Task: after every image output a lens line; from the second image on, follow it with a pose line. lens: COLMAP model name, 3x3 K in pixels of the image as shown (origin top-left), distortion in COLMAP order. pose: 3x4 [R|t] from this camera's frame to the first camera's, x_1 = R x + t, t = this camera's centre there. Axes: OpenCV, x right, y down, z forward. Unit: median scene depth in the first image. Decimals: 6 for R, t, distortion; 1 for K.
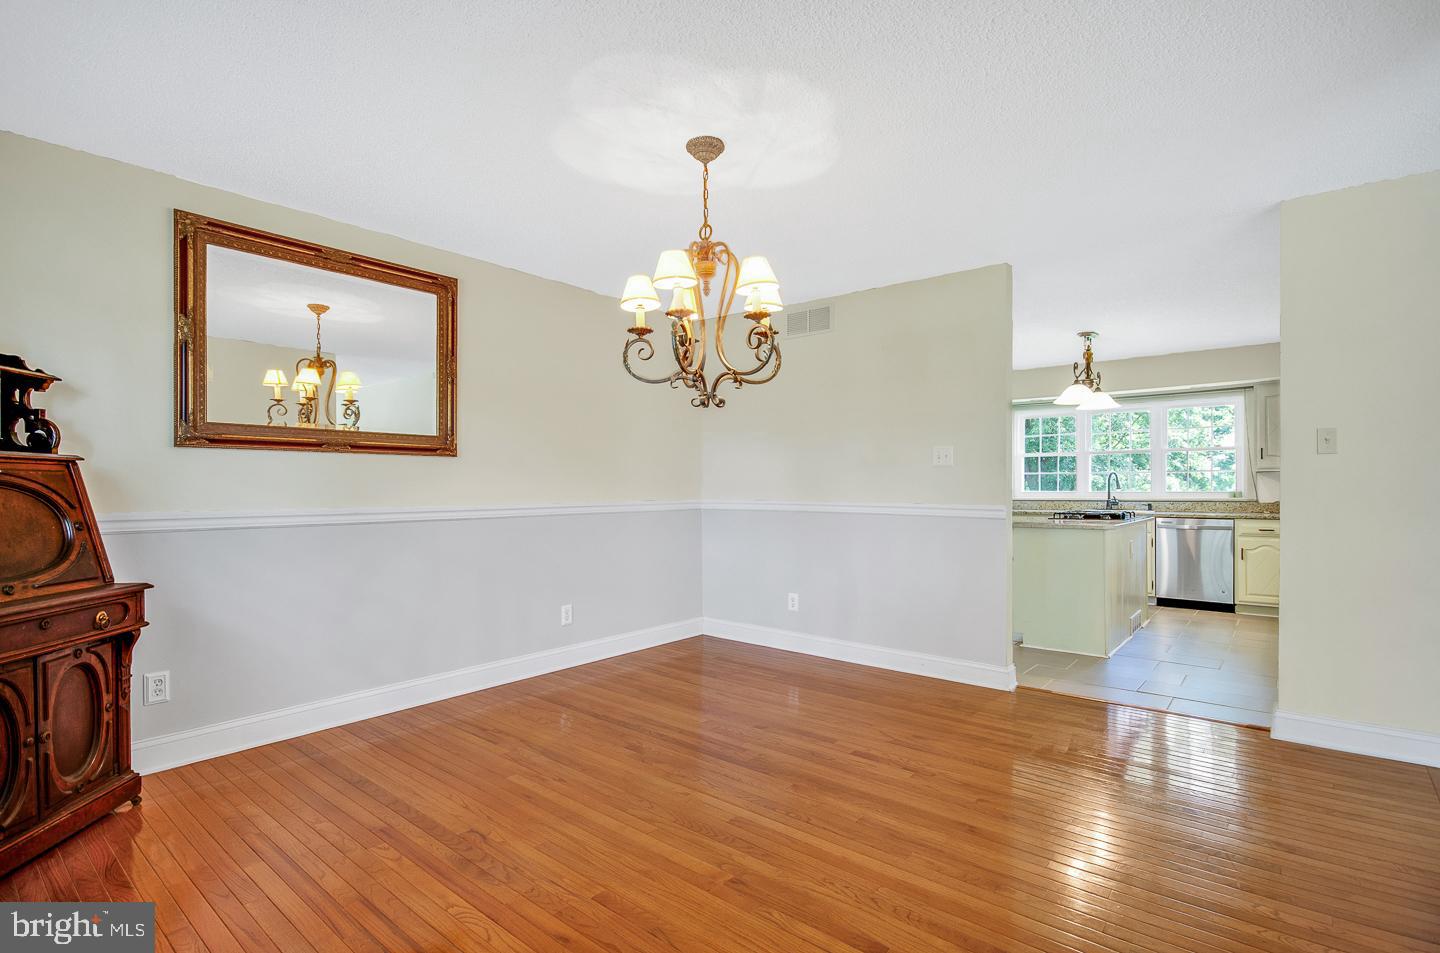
lens RADIAL K [[656.9, 0, 718.9], [0, 656.9, 485.1], [0, 0, 1]] dist [-0.001121, -0.000268]
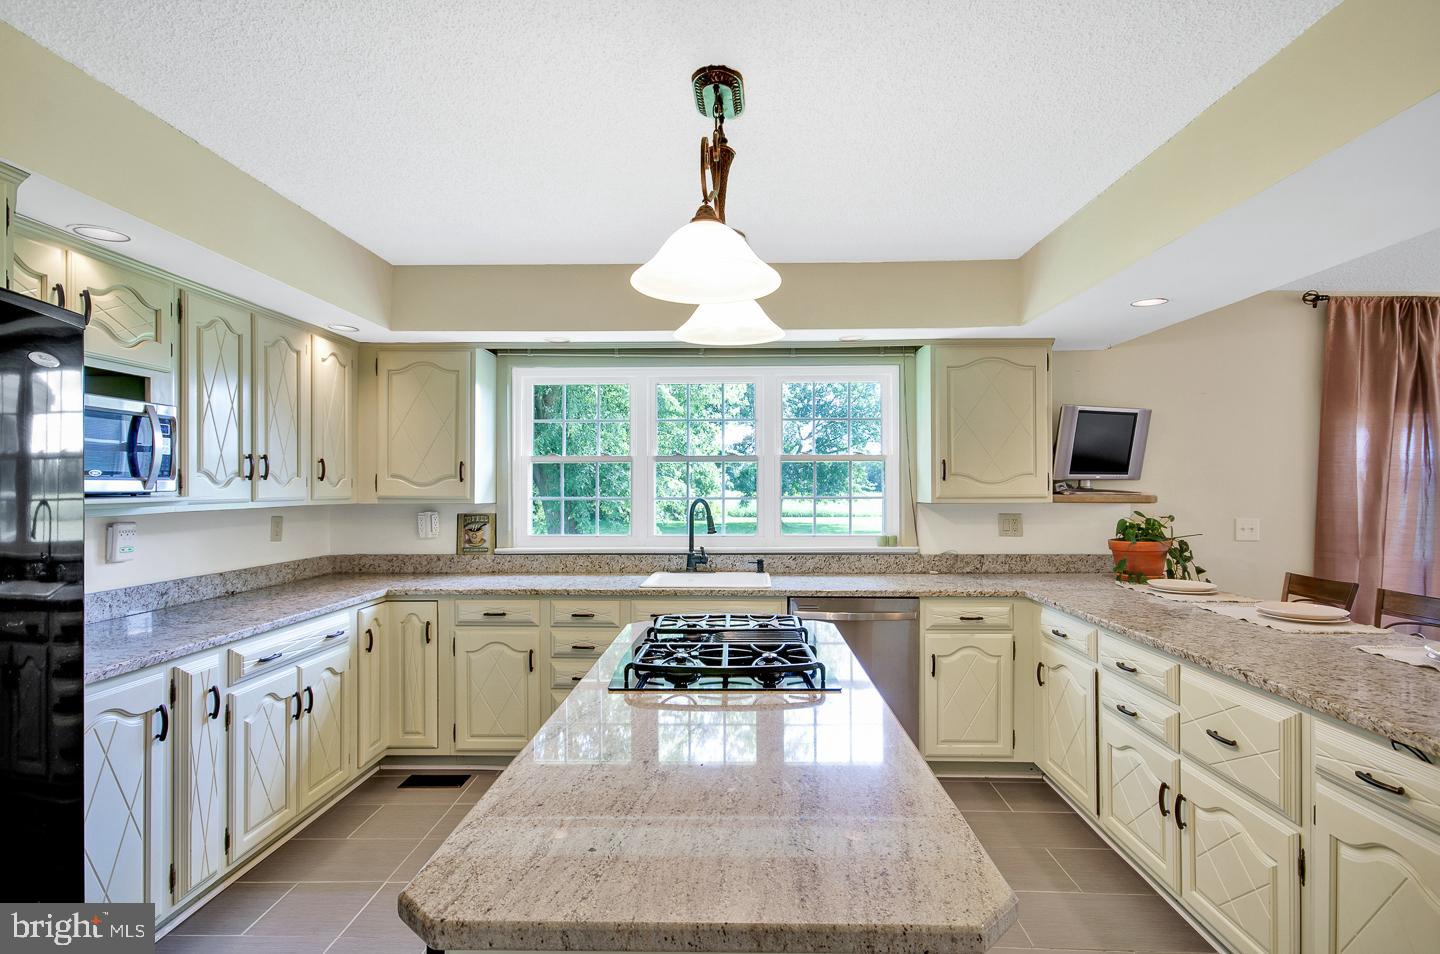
lens RADIAL K [[728.0, 0, 731.4], [0, 728.0, 487.1], [0, 0, 1]] dist [0.005538, 0.001347]
pose [[0.763813, -0.001307, 0.645437, 0.247700], [0.001169, 0.999999, 0.000642, -0.027609], [-0.645437, 0.000264, 0.763813, 0.532749]]
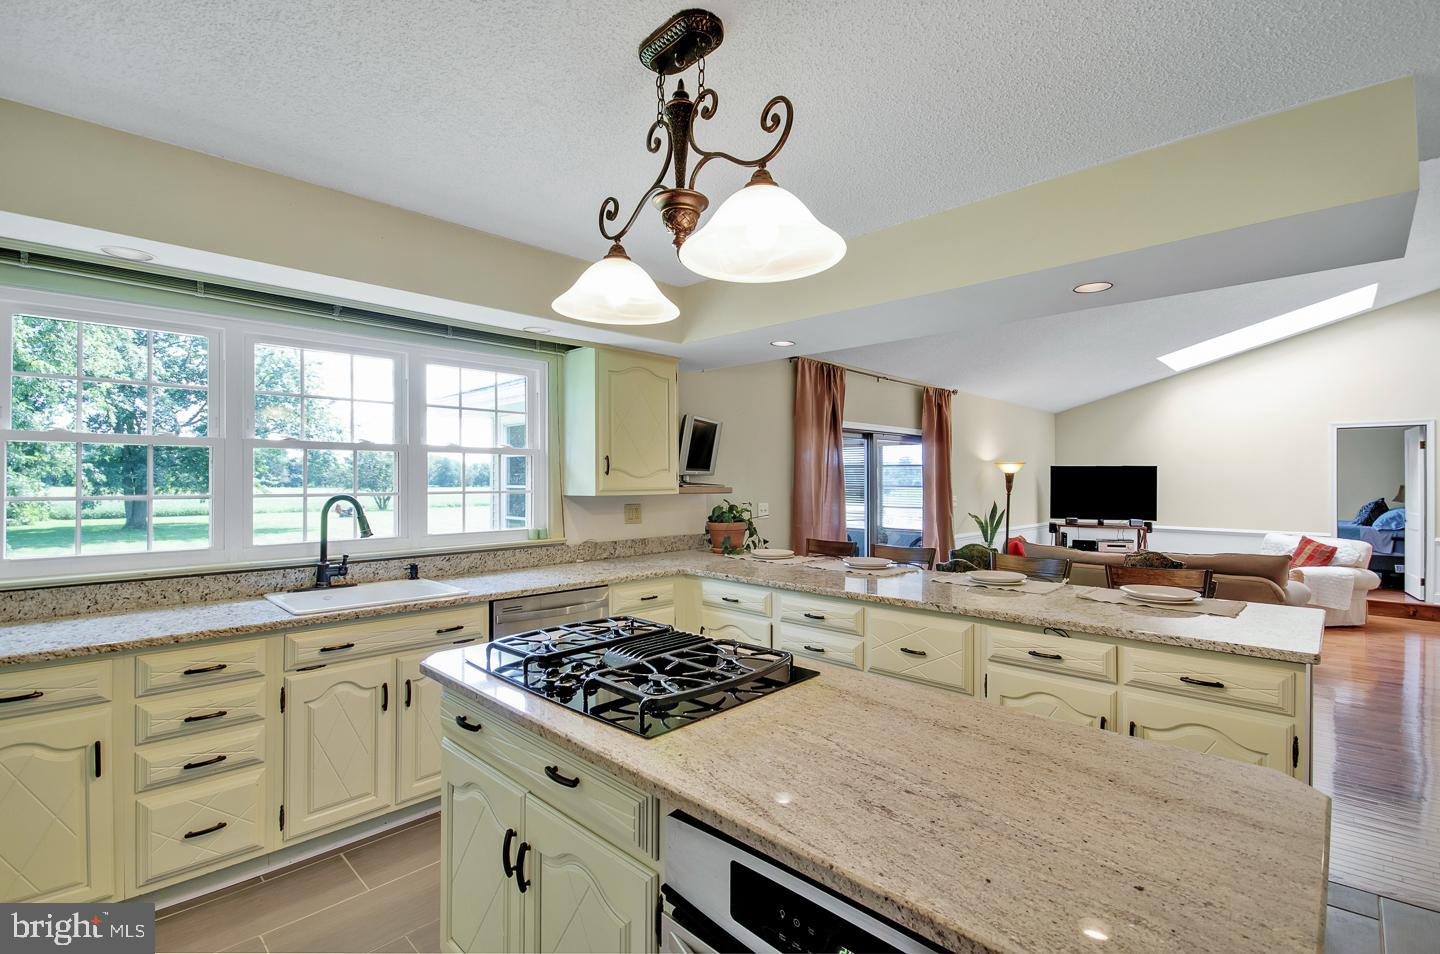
lens RADIAL K [[640.3, 0, 726.0], [0, 640.3, 485.1], [0, 0, 1]] dist [-0.002498, -0.002413]
pose [[0.041525, -0.006867, 0.999114, 0.208927], [-0.000781, 0.999976, 0.006905, -0.027589], [-0.999137, -0.001067, 0.041519, 0.710107]]
